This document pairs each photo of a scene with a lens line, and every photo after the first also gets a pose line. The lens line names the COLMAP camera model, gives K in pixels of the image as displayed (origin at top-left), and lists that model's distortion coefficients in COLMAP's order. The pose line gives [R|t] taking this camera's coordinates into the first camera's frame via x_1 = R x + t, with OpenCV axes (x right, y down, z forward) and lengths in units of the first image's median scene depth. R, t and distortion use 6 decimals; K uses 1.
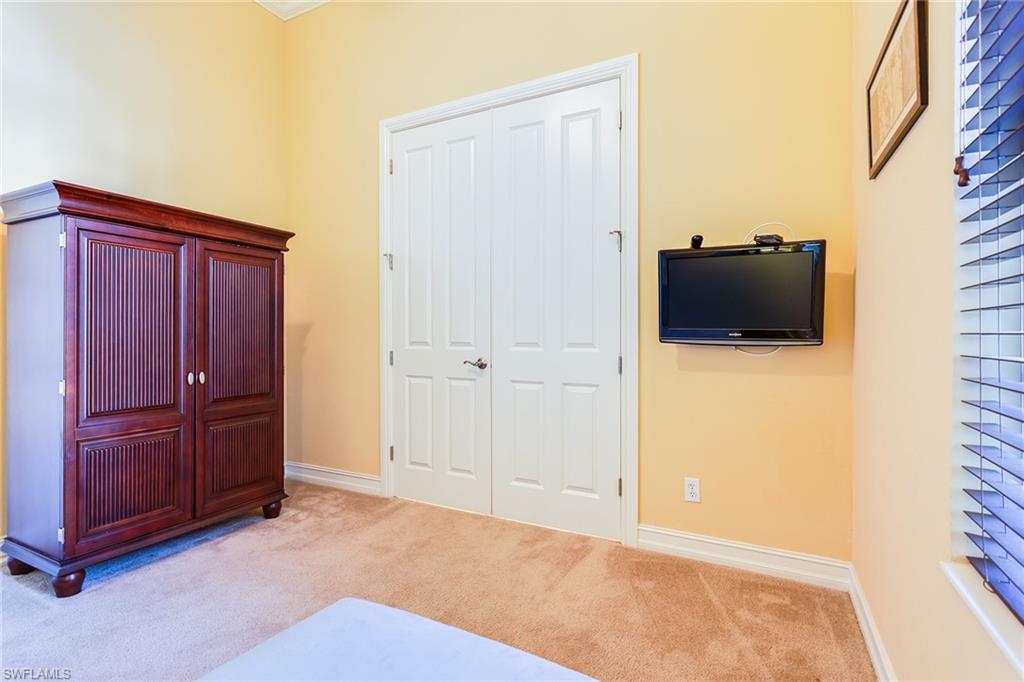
lens RADIAL K [[483.6, 0, 513.7], [0, 483.6, 341.1], [0, 0, 1]] dist [-0.011516, -0.000038]
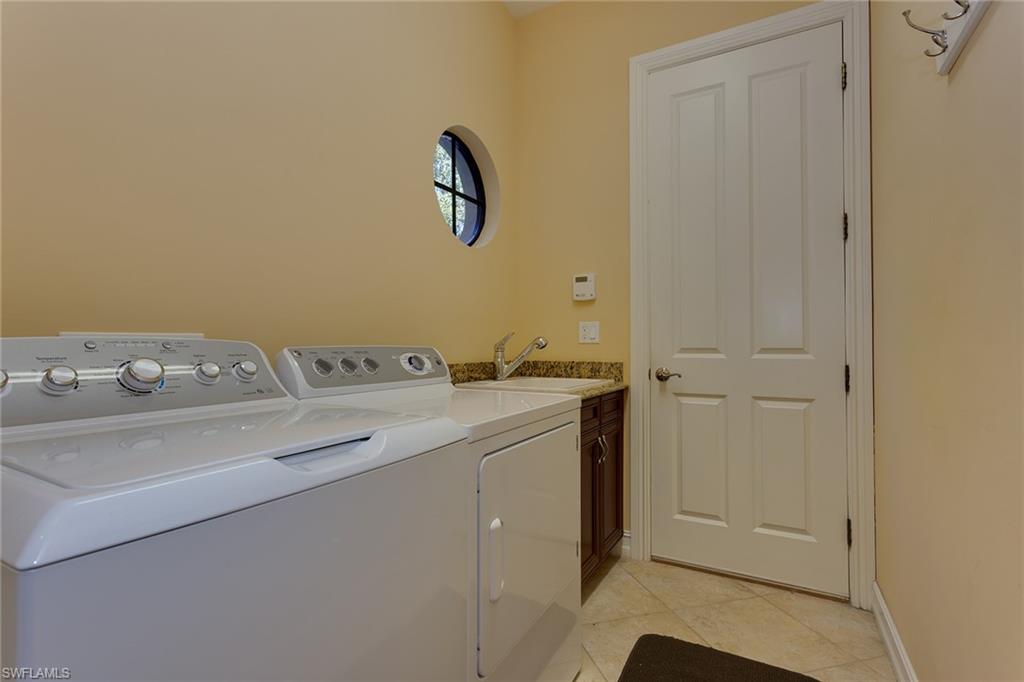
lens RADIAL K [[483.6, 0, 489.0], [0, 483.6, 335.6], [0, 0, 1]] dist [-0.011516, -0.000038]
pose [[0.998132, -0.007810, -0.060600, -0.314003], [0.006449, 0.999723, -0.022625, -0.002137], [0.060760, 0.022192, 0.997906, 0.162652]]
